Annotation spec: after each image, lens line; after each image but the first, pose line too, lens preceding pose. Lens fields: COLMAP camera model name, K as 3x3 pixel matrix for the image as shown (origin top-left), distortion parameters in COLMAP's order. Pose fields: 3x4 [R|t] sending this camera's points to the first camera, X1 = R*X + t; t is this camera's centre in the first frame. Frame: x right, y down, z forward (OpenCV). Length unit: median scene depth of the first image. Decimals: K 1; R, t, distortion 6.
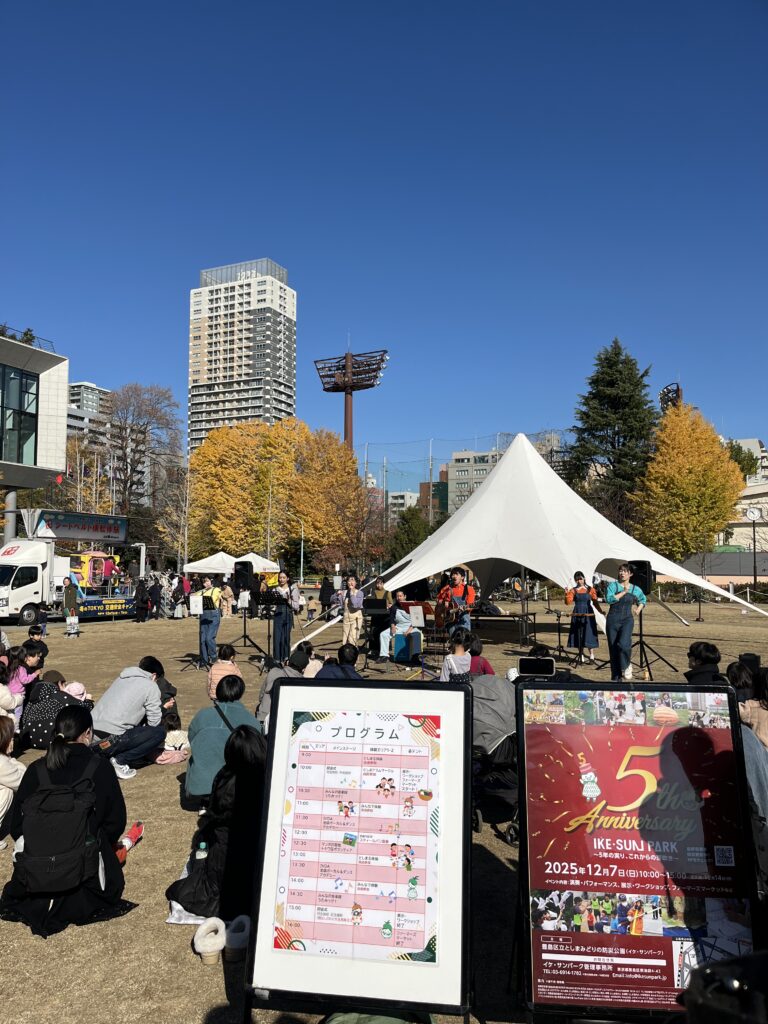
lens RADIAL K [[779.0, 0, 384.1], [0, 779.0, 518.2], [0, 0, 1]] dist [0.034266, -0.003275]
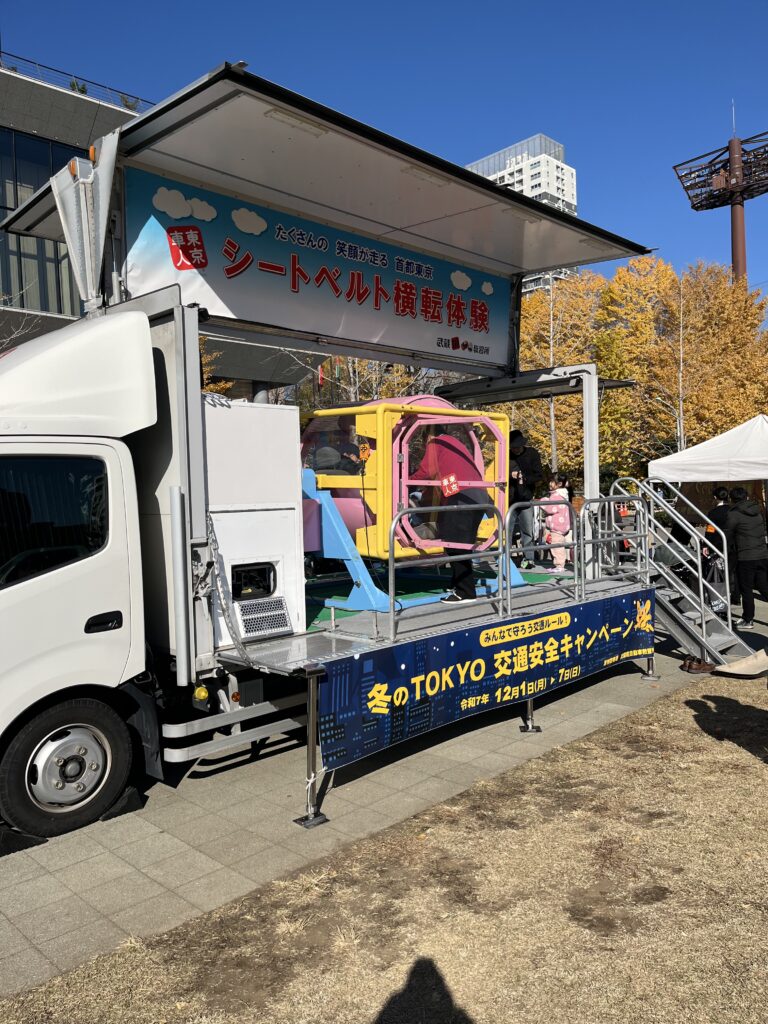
lens RADIAL K [[779.0, 0, 391.2], [0, 779.0, 520.1], [0, 0, 1]] dist [0.034266, -0.003275]
pose [[0.942704, -0.039271, -0.331310, -0.112791], [0.070965, 0.993926, 0.084110, 0.022056], [0.325995, -0.102802, 0.939765, 0.292667]]
